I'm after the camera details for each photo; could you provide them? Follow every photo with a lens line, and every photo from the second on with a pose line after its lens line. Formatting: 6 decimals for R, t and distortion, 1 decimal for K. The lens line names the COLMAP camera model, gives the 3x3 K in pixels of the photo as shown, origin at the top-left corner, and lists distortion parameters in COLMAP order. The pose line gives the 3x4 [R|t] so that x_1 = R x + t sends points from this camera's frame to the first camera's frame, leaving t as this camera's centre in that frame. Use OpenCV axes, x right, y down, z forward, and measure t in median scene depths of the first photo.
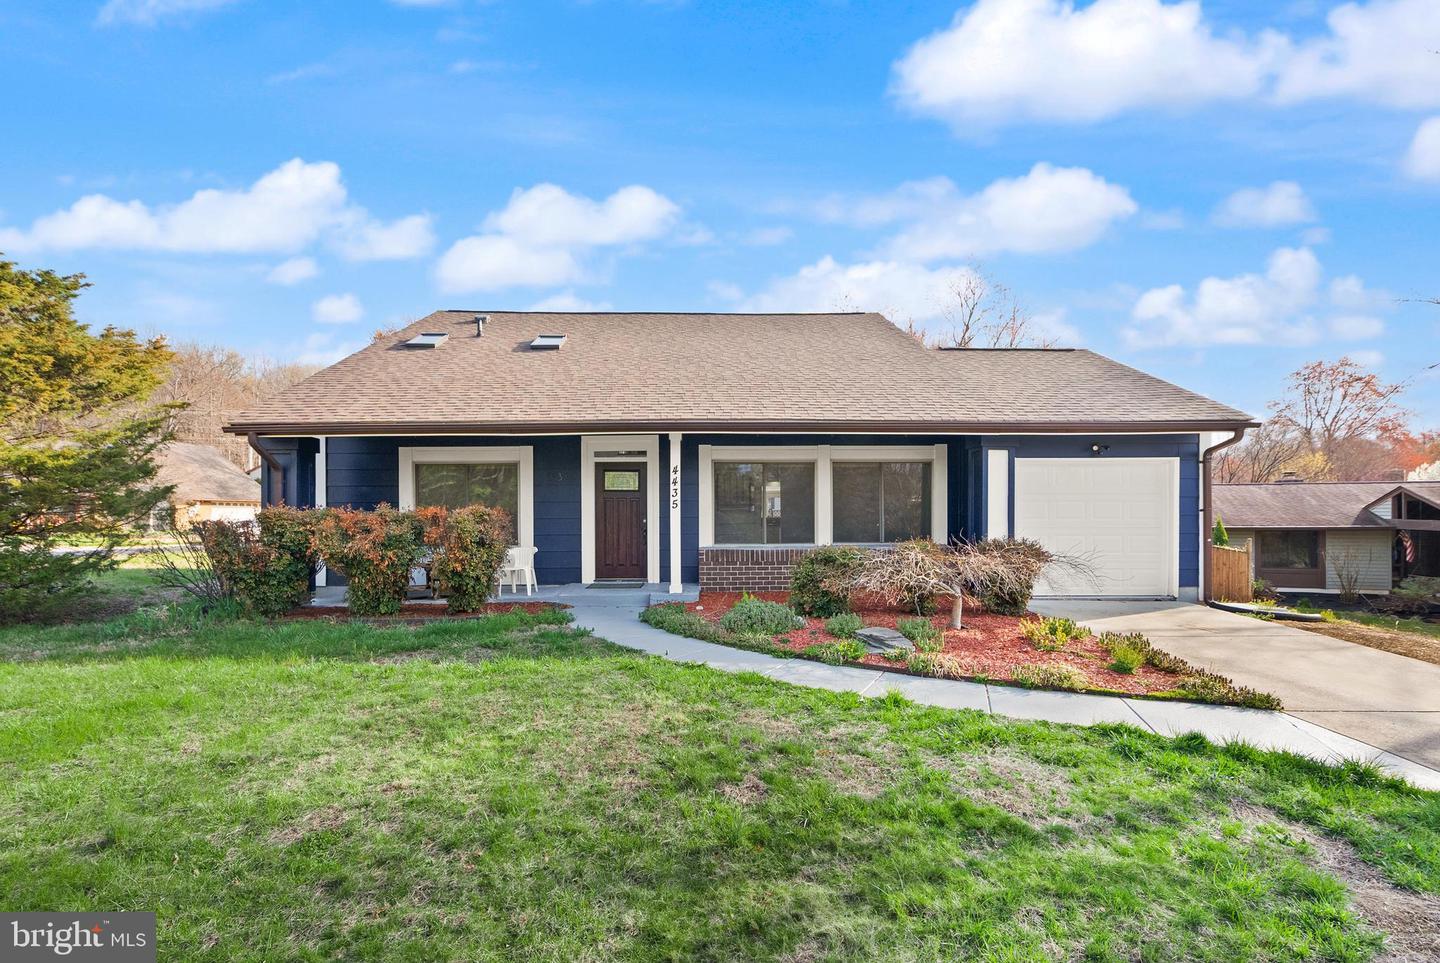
lens RADIAL K [[670.6, 0, 720.0], [0, 670.6, 542.2], [0, 0, 1]] dist [0.000344, -0.000283]
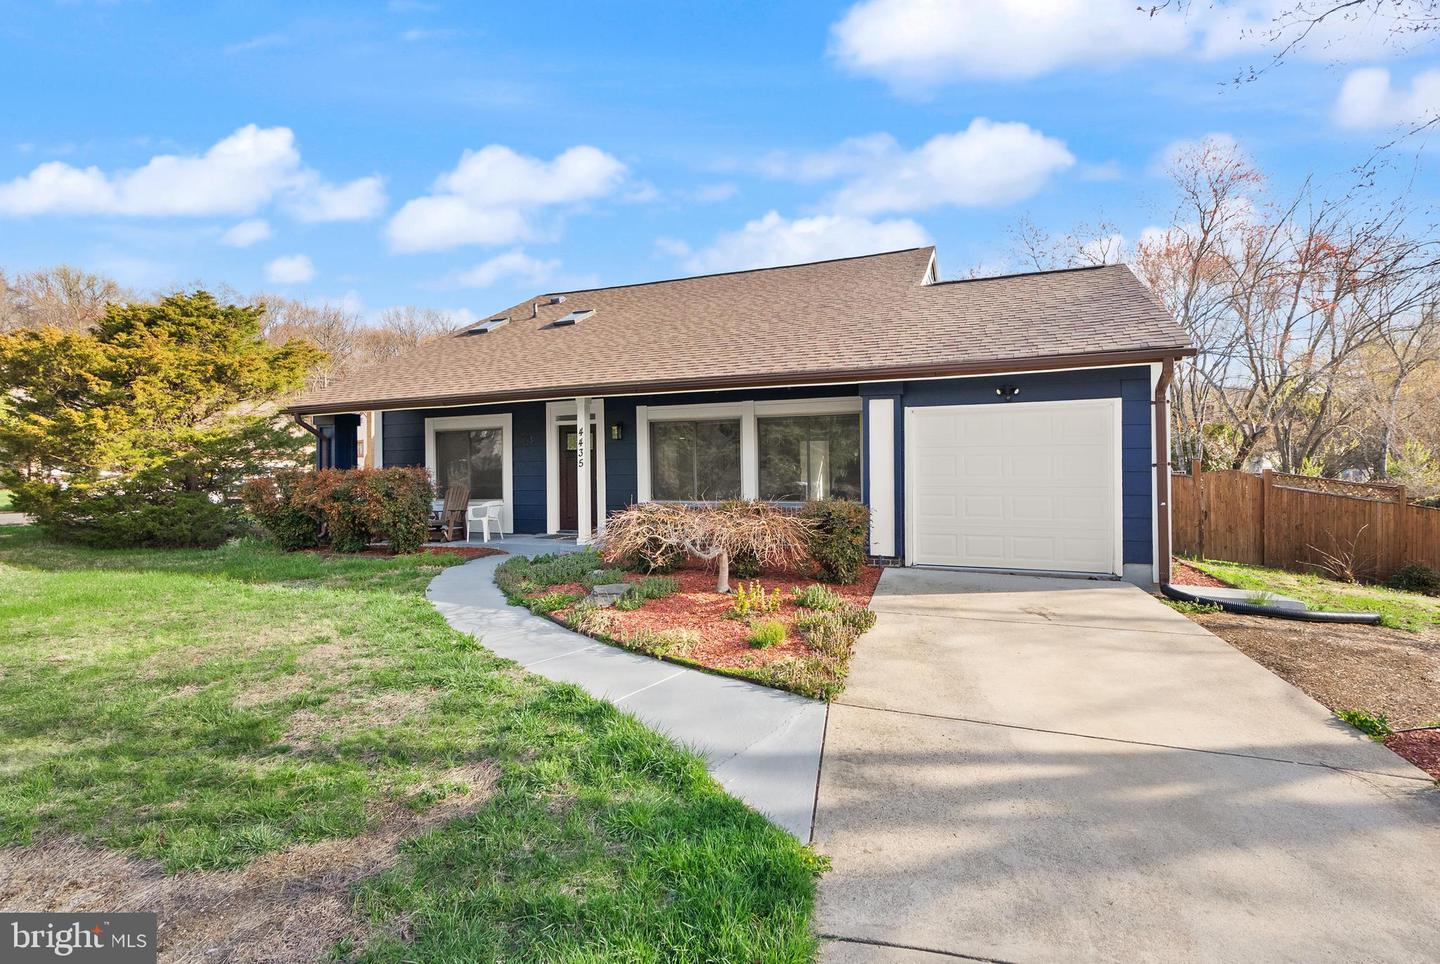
lens RADIAL K [[692.5, 0, 720.0], [0, 692.5, 482.0], [0, 0, 1]] dist [0.012924, 0.000047]
pose [[0.912416, 0.002599, -0.409256, 0.587472], [-0.009670, 0.999838, -0.015208, -0.010854], [0.409150, 0.017834, 0.912293, 0.062629]]
